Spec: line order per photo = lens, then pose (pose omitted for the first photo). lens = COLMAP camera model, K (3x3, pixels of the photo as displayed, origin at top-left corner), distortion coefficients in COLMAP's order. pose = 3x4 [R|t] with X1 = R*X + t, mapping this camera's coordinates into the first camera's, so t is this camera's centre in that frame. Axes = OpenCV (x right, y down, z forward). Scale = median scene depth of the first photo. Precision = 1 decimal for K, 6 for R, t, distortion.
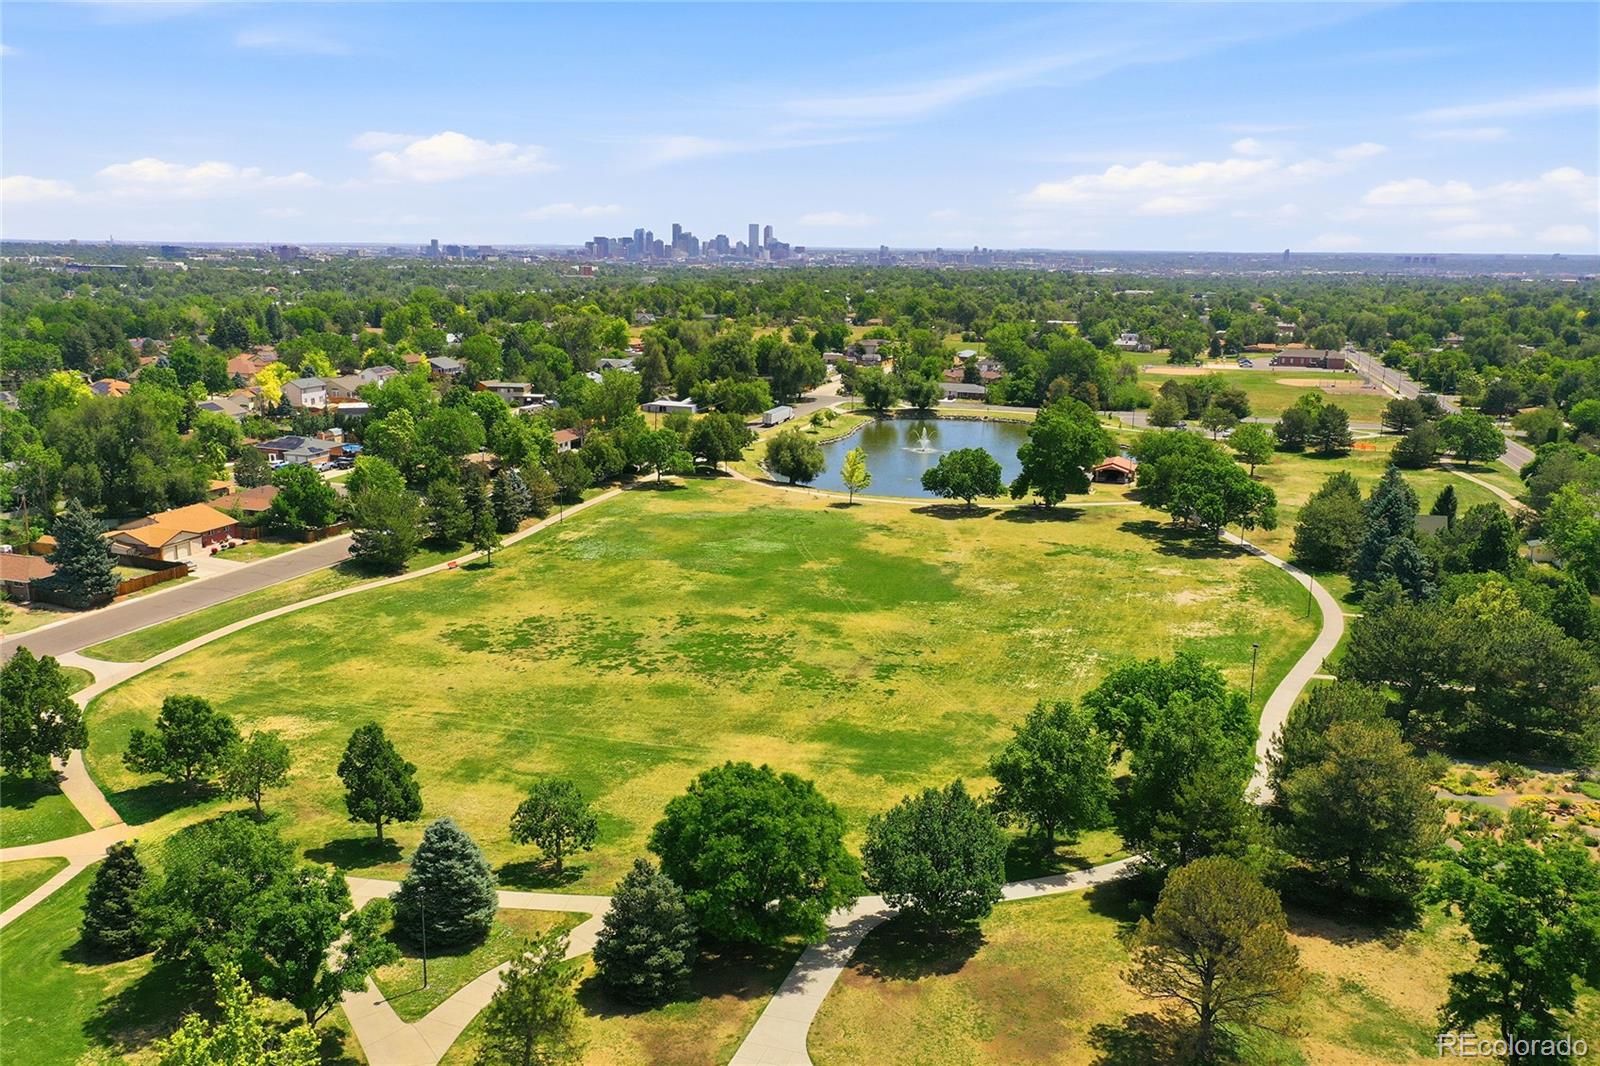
lens RADIAL K [[1251.4, 0, 800.0], [0, 1251.4, 533.0], [0, 0, 1]] dist [-0.009257, 0.002449]
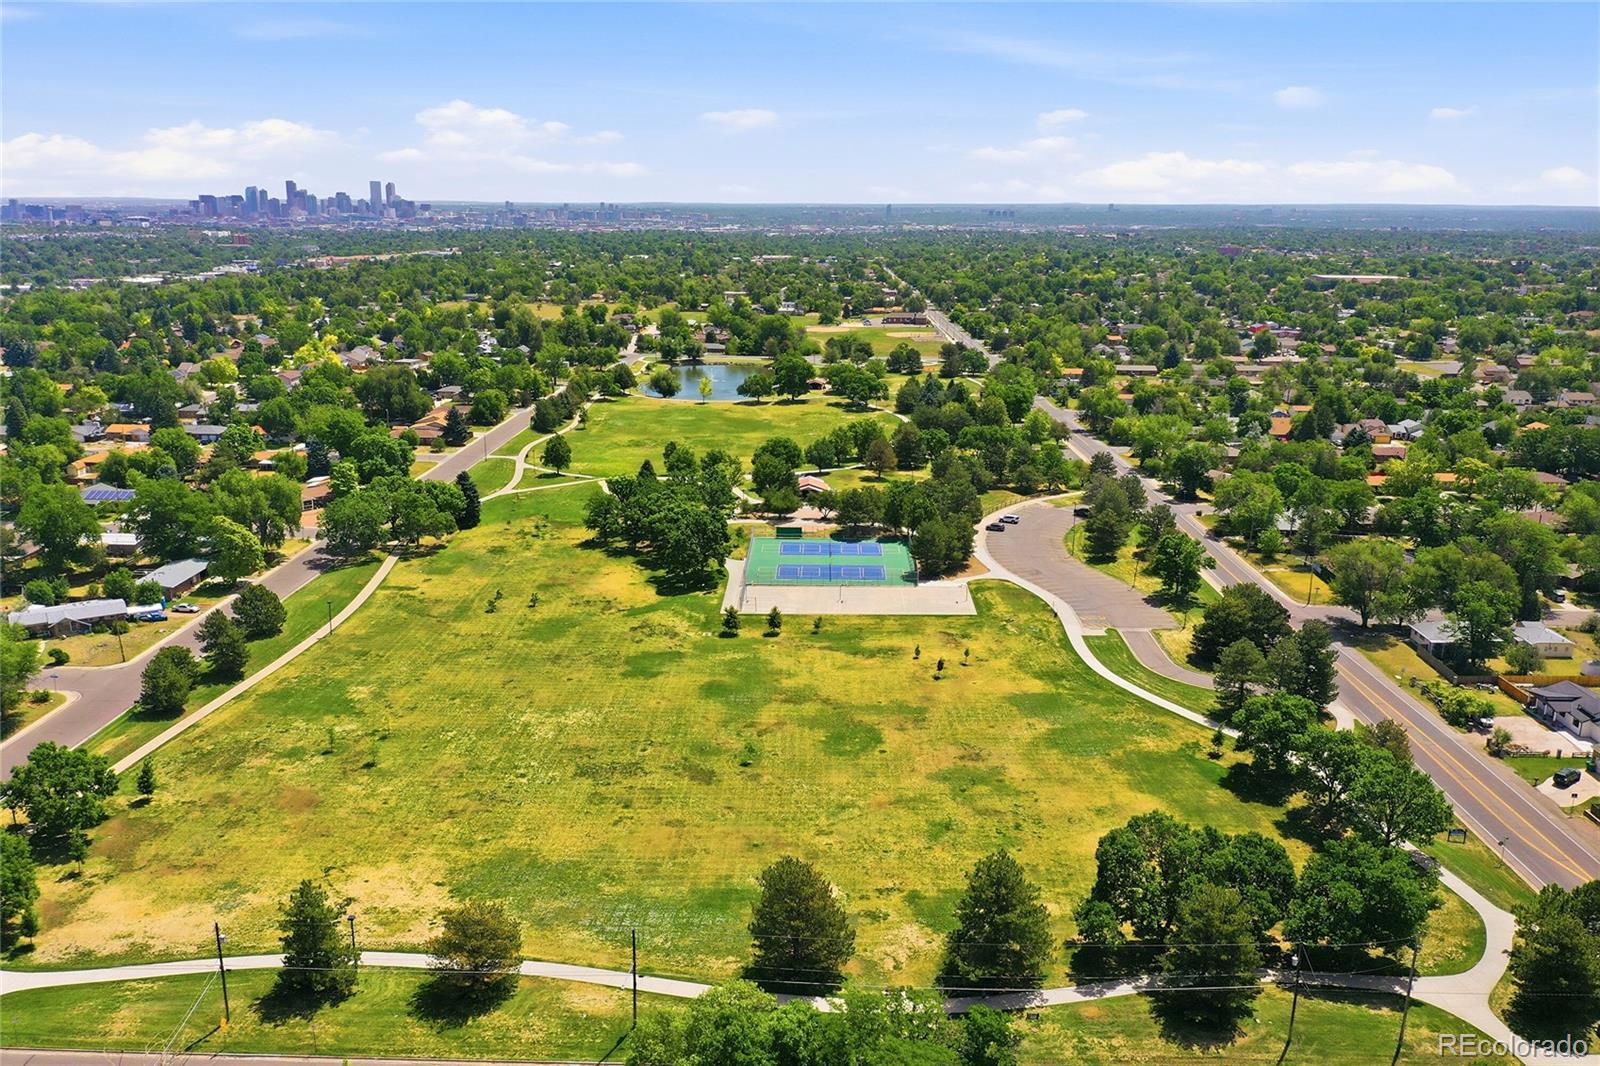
lens RADIAL K [[1251.4, 0, 800.0], [0, 1251.4, 533.0], [0, 0, 1]] dist [-0.009257, 0.002449]
pose [[0.956946, -0.076930, 0.279887, -0.207849], [0.066543, 0.996702, 0.046440, 0.054772], [-0.282537, -0.025816, 0.958909, -0.552562]]
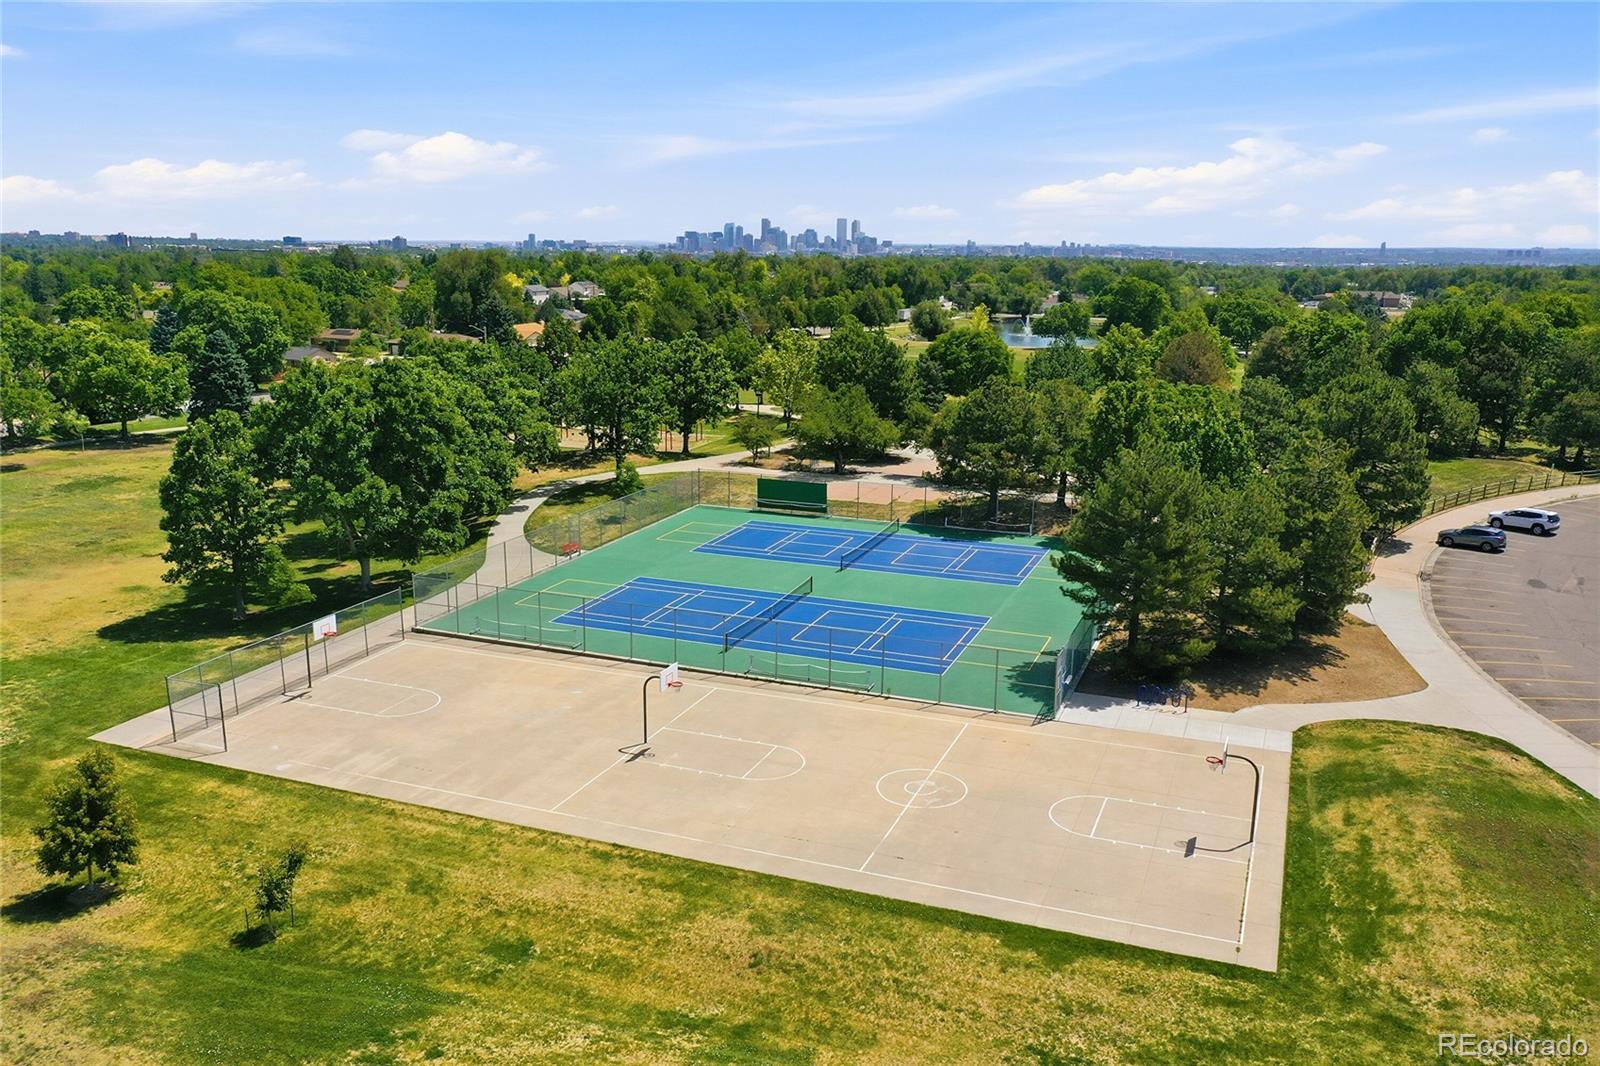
lens RADIAL K [[1251.4, 0, 800.0], [0, 1251.4, 533.0], [0, 0, 1]] dist [-0.009257, 0.002449]
pose [[0.997813, 0.013015, -0.064799, -0.029715], [-0.012919, 0.999915, 0.001900, 0.087581], [0.064818, -0.001058, 0.997897, -0.178066]]
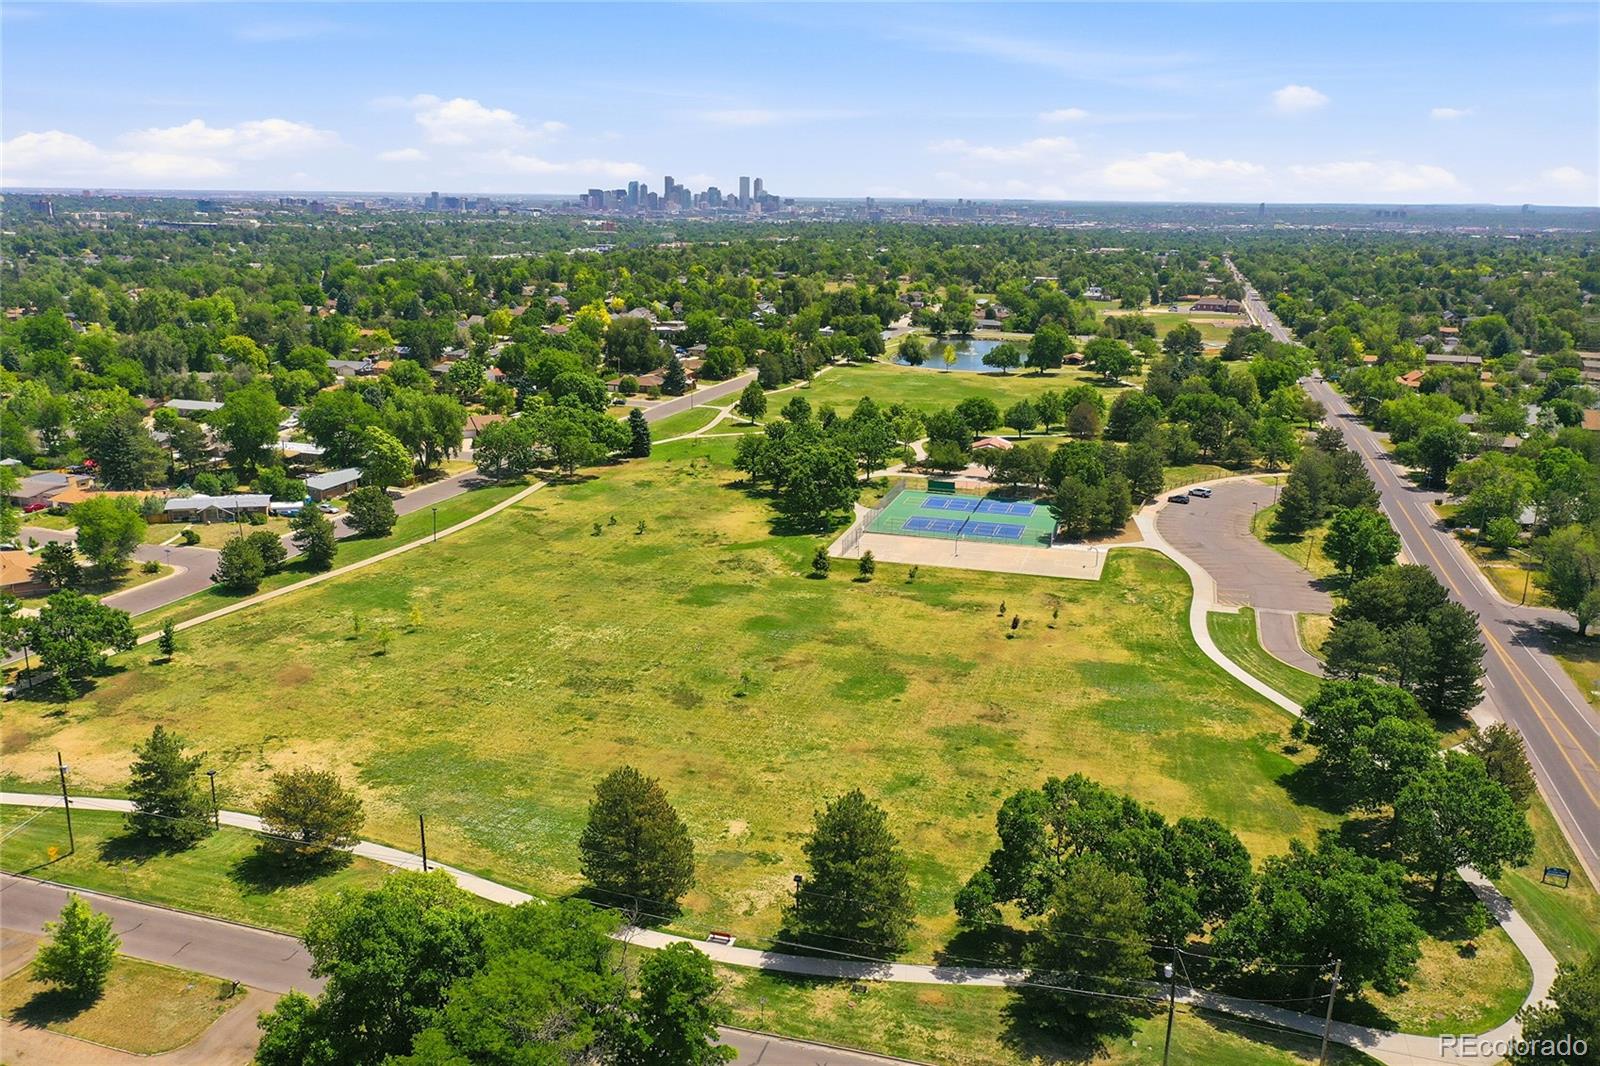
lens RADIAL K [[1251.4, 0, 800.0], [0, 1251.4, 533.0], [0, 0, 1]] dist [-0.009257, 0.002449]
pose [[0.999882, -0.000908, 0.015366, -0.116360], [0.000319, 0.999269, 0.038235, 0.081191], [-0.015390, -0.038226, 0.999151, -0.534226]]
